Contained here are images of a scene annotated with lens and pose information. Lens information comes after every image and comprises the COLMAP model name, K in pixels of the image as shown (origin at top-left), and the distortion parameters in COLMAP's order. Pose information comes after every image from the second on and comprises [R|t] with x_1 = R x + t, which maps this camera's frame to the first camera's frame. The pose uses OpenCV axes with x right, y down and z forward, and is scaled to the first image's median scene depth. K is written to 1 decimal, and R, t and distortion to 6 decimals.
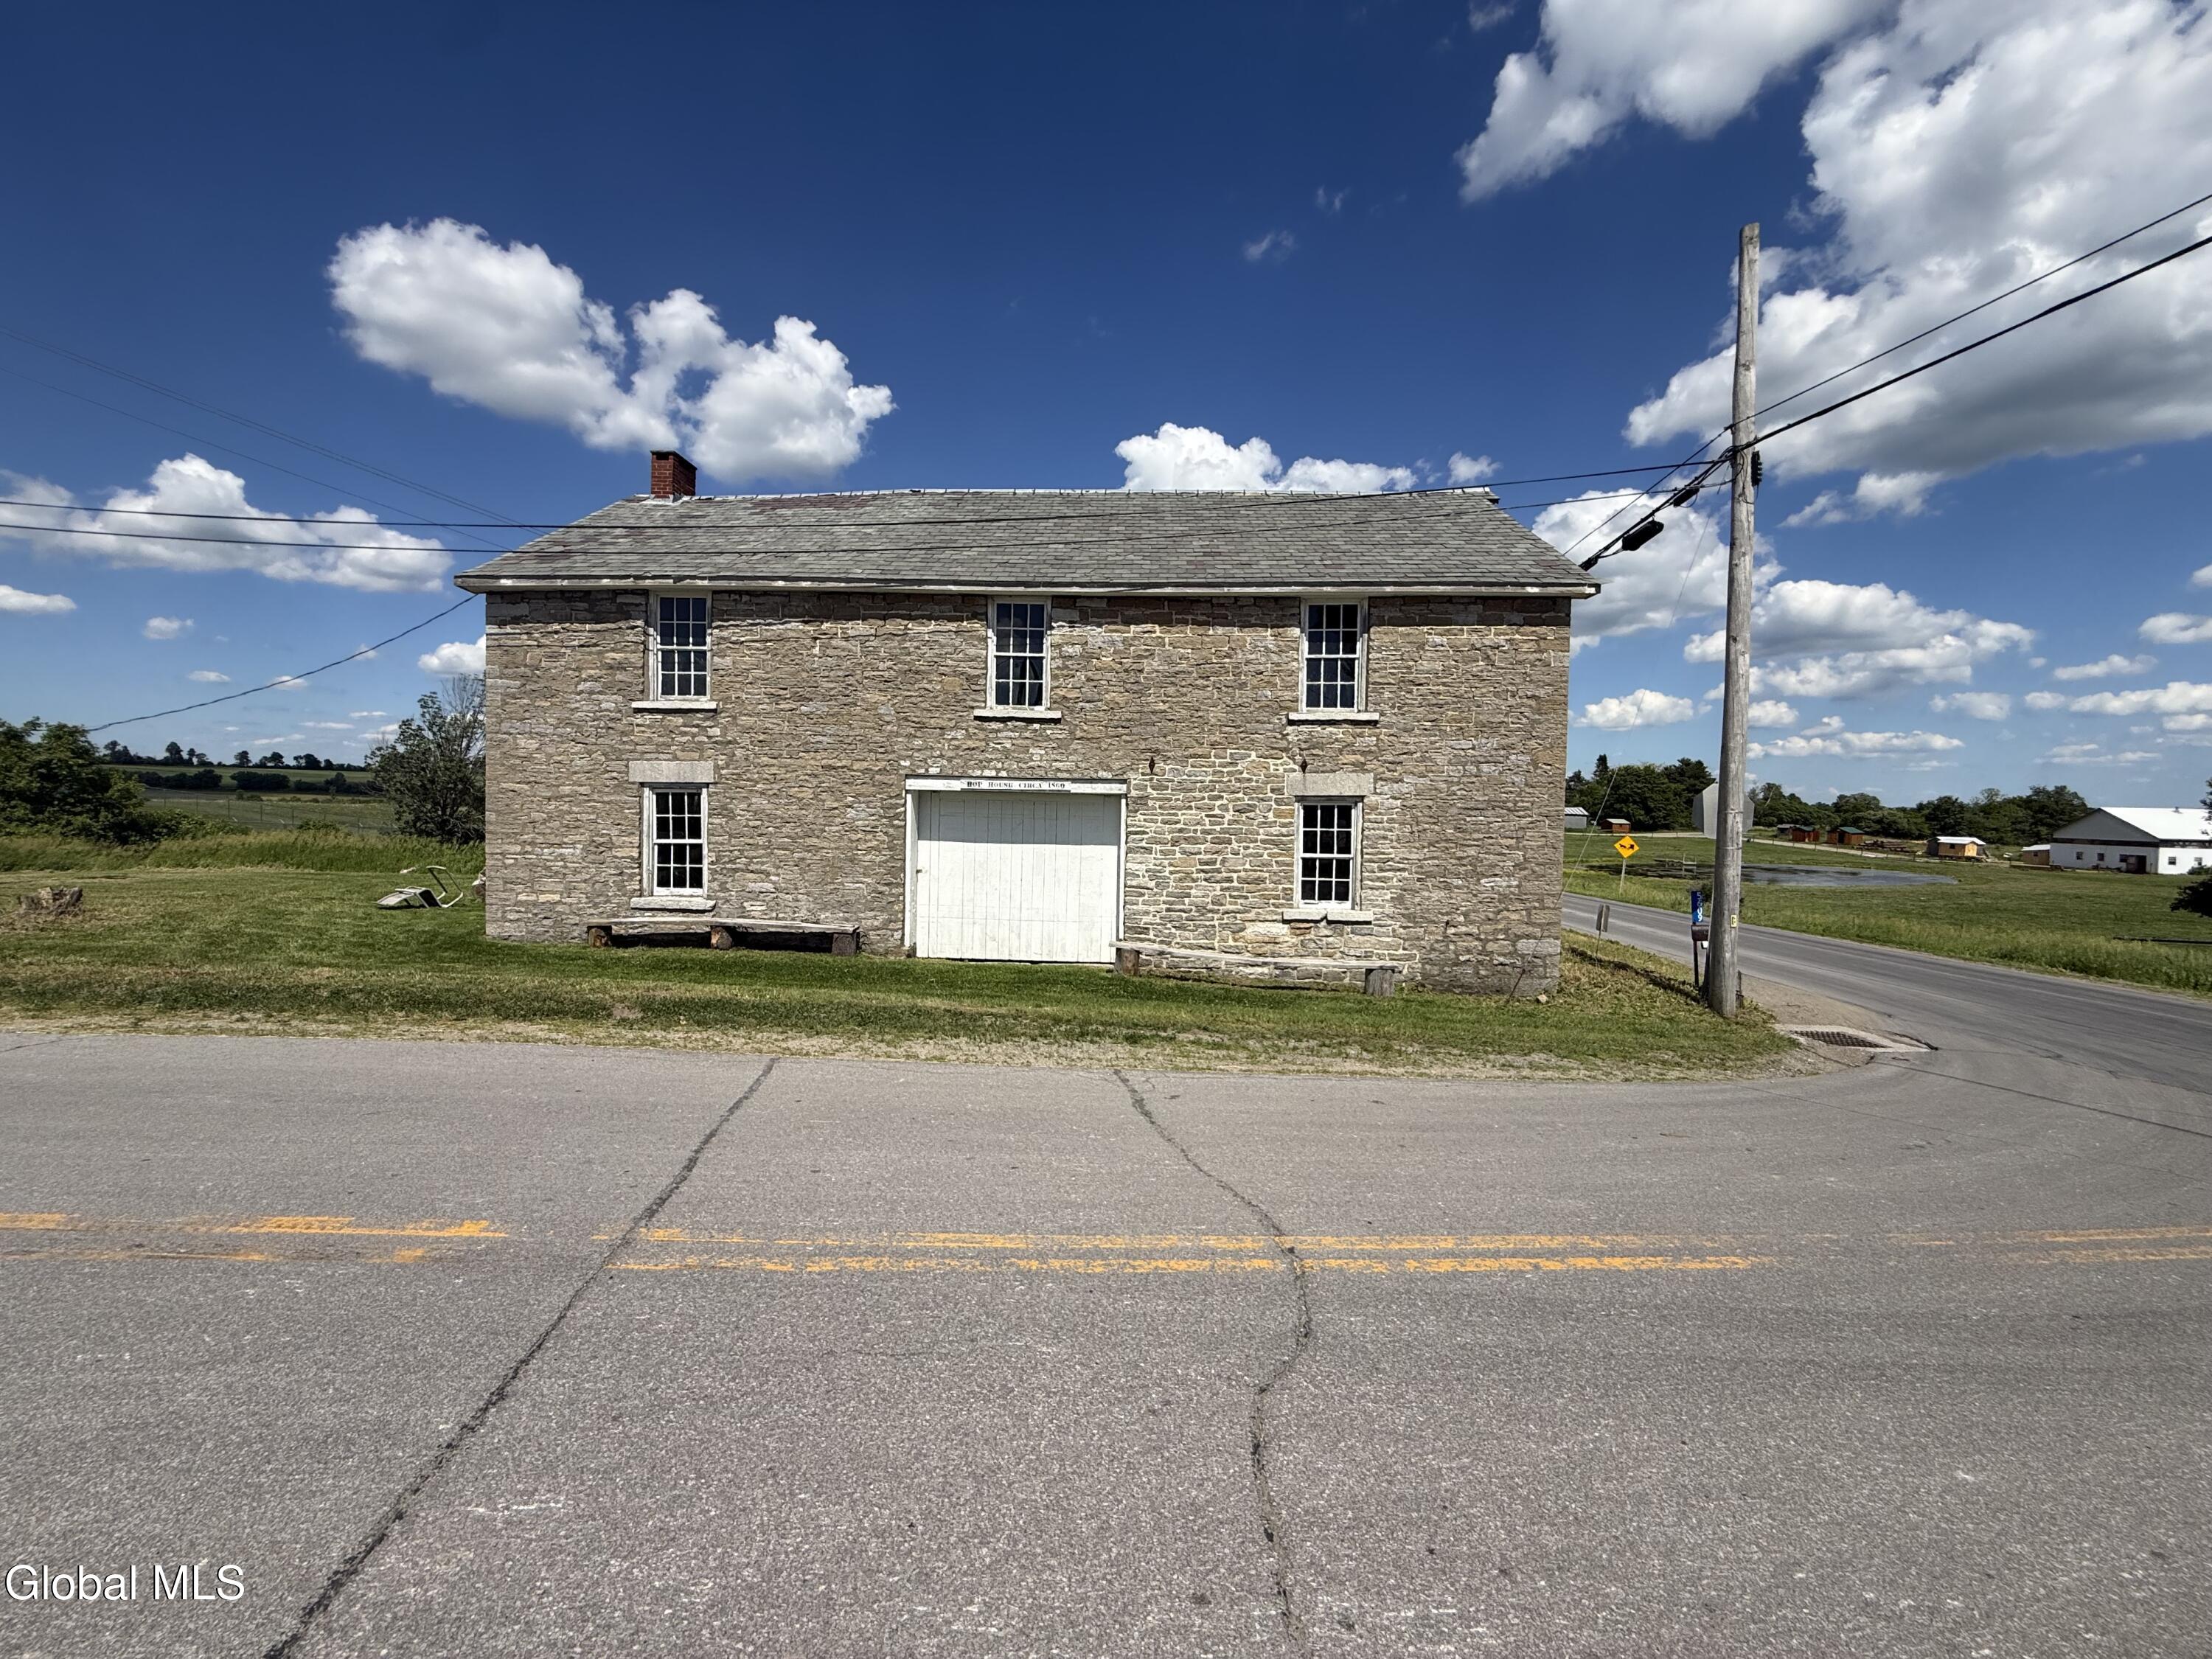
lens RADIAL K [[867.5, 0, 1106.0], [0, 867.5, 829.5], [0, 0, 1]] dist [0.002006, 0.000188]
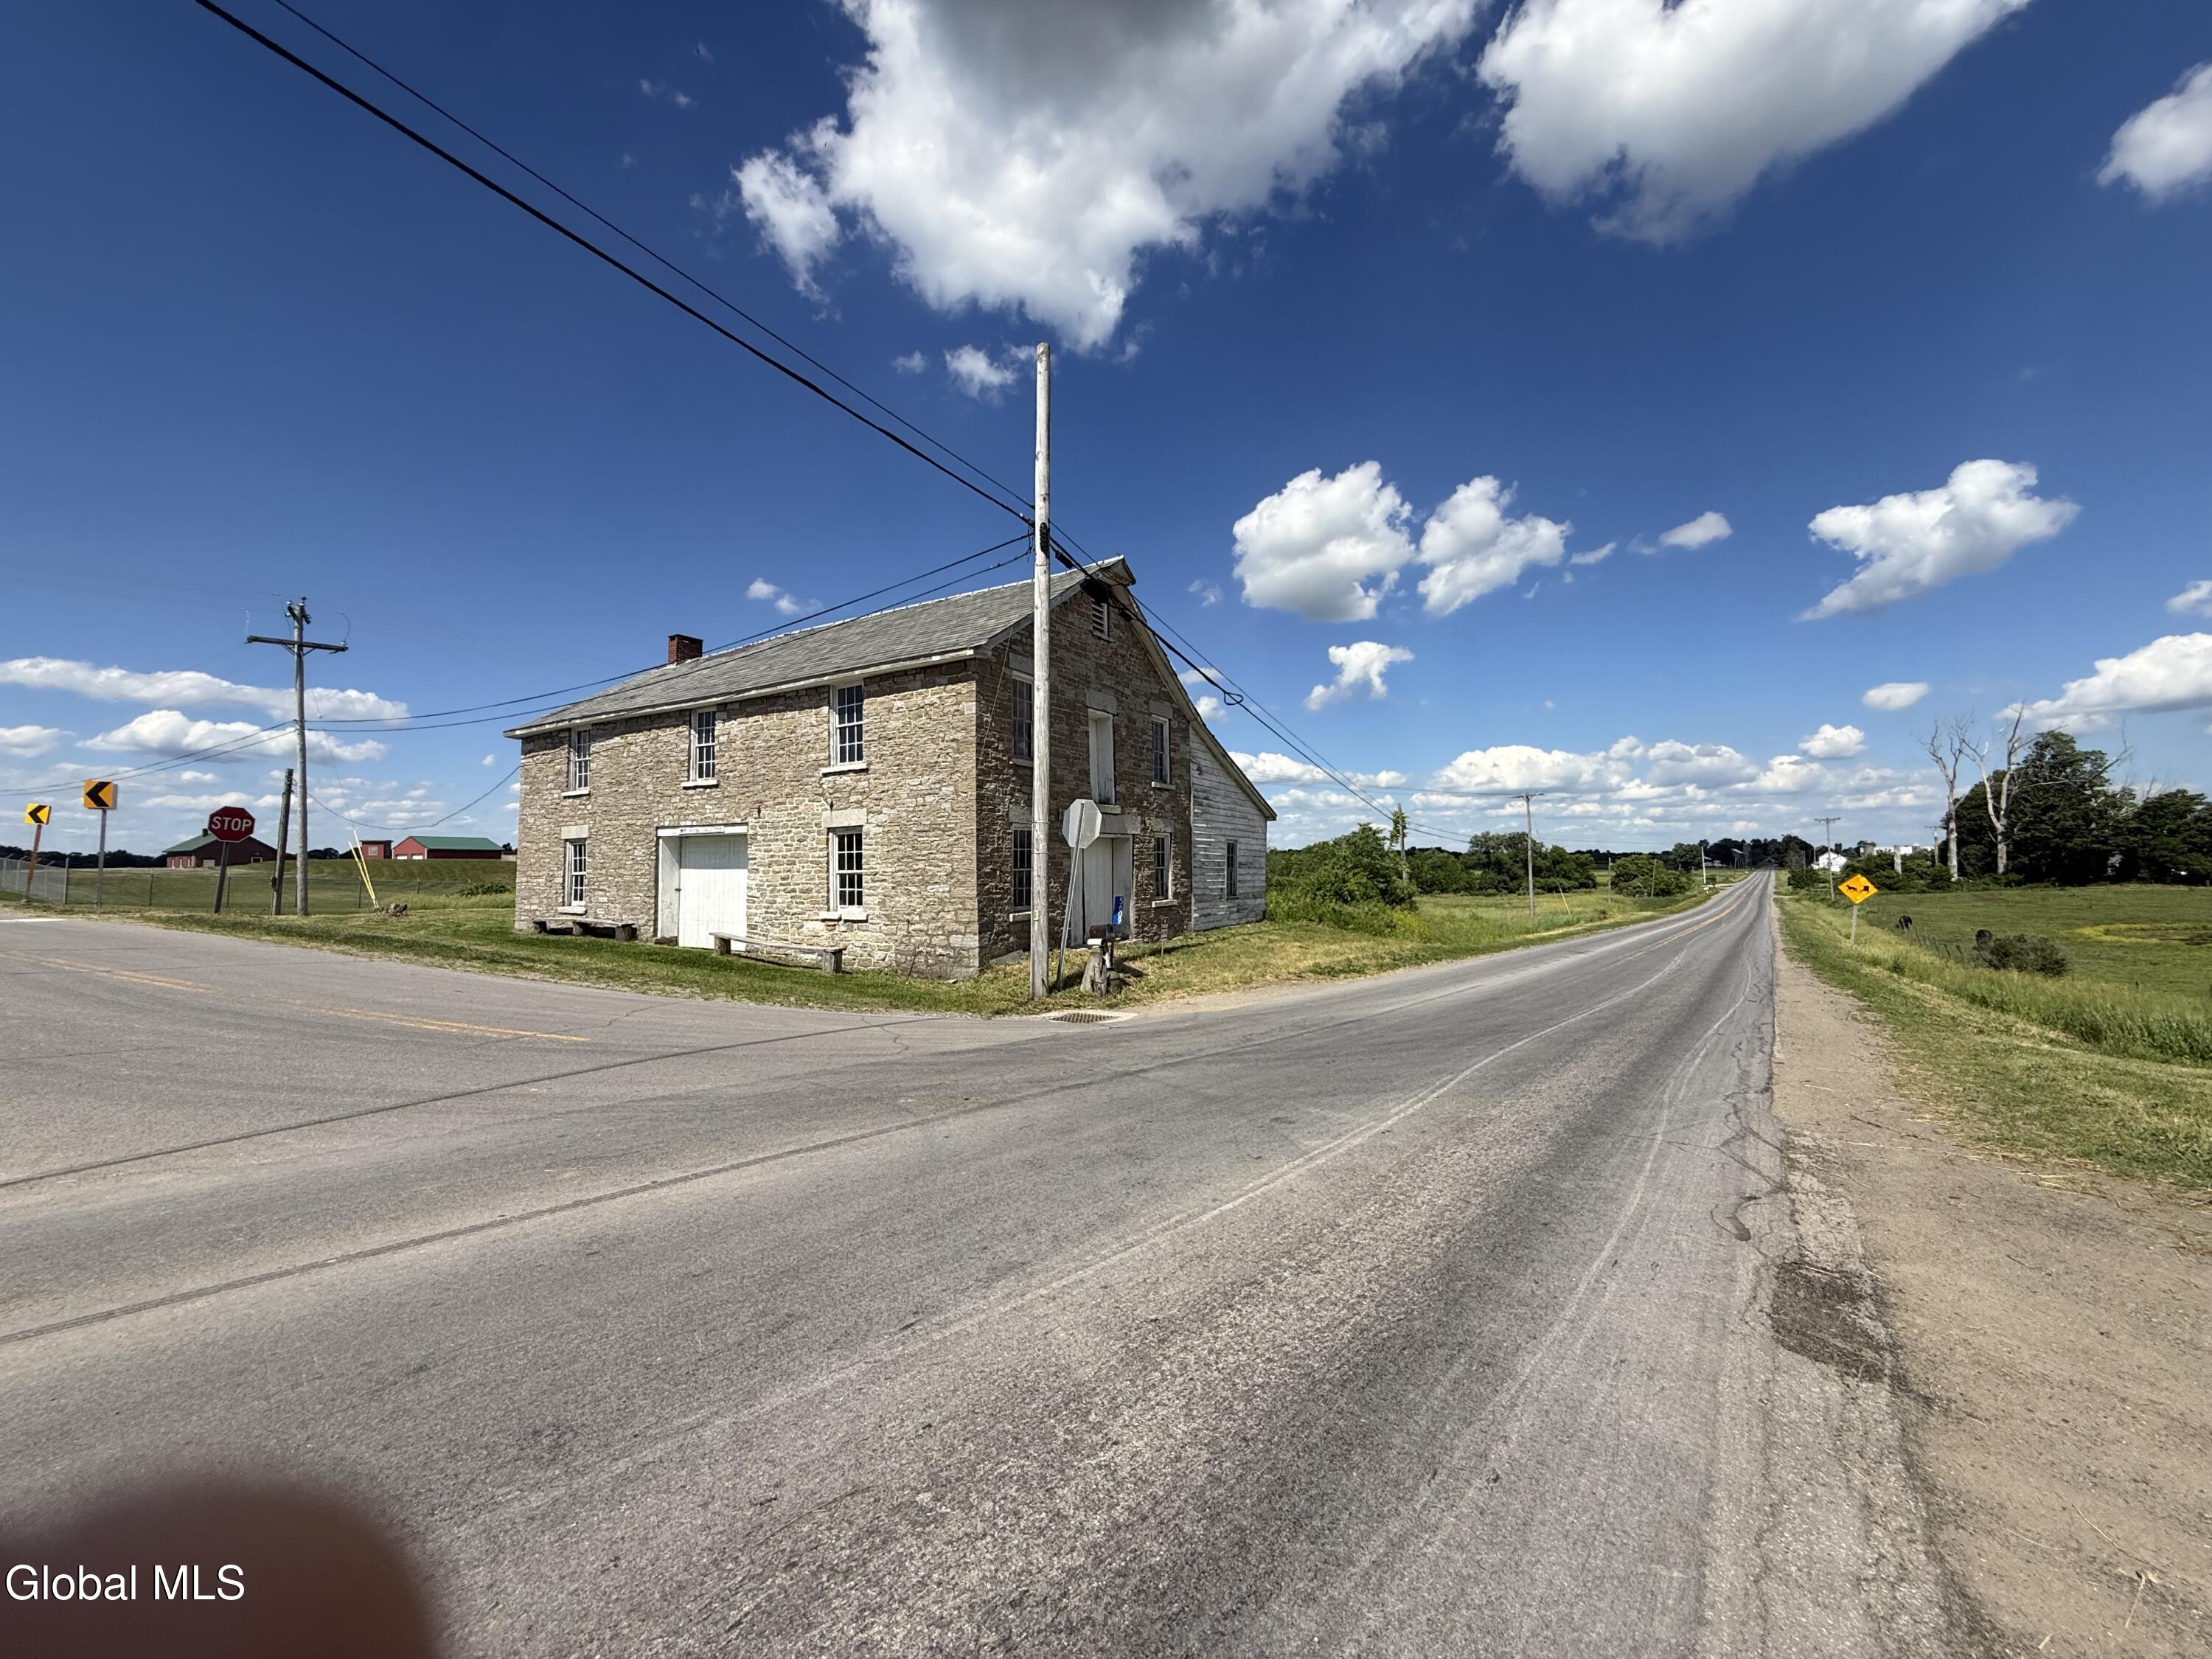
lens RADIAL K [[867.5, 0, 1106.0], [0, 867.5, 829.5], [0, 0, 1]] dist [0.002006, 0.000188]
pose [[0.875738, -0.048626, -0.480331, 1.248843], [0.015117, 0.997189, -0.073388, 0.069891], [0.482549, 0.057007, 0.874012, 0.015938]]
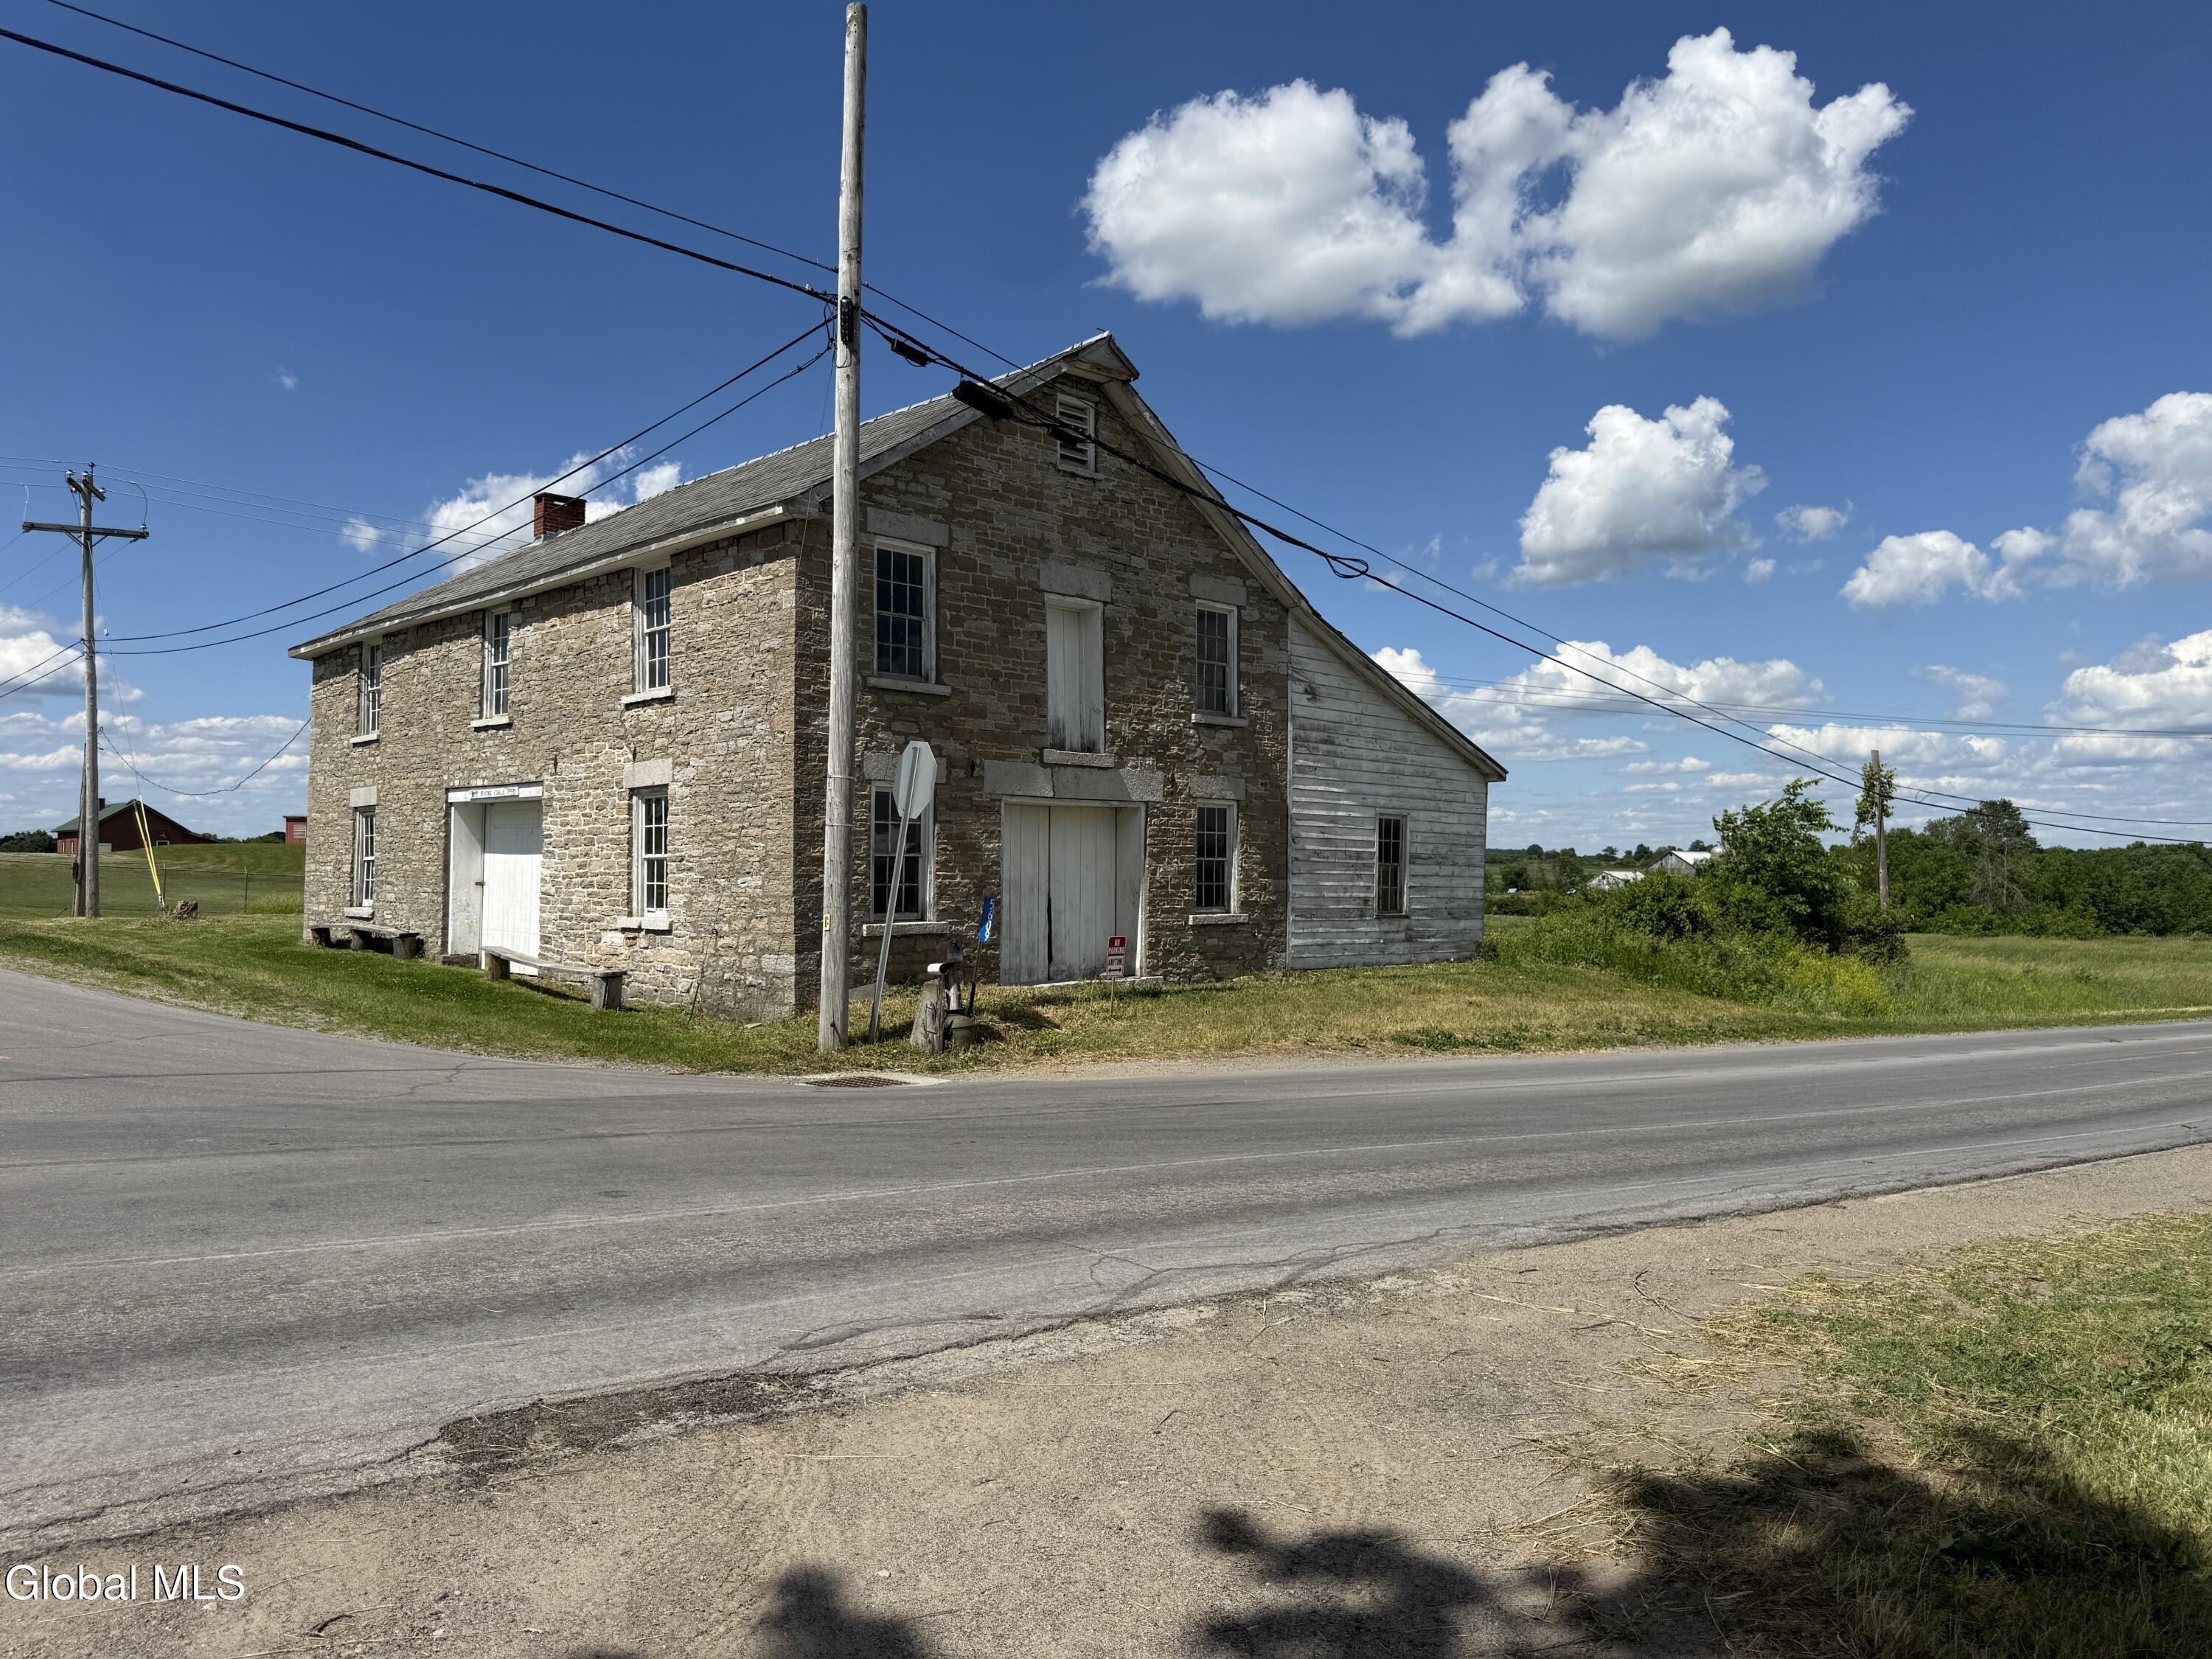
lens RADIAL K [[1524.4, 0, 1106.0], [0, 1524.4, 829.5], [0, 0, 1]] dist [0.133003, -0.195697]
pose [[0.730437, -0.035217, -0.682071, 1.637807], [-0.006348, 0.998276, -0.058342, 0.091322], [0.682950, 0.046945, 0.728955, 0.181257]]
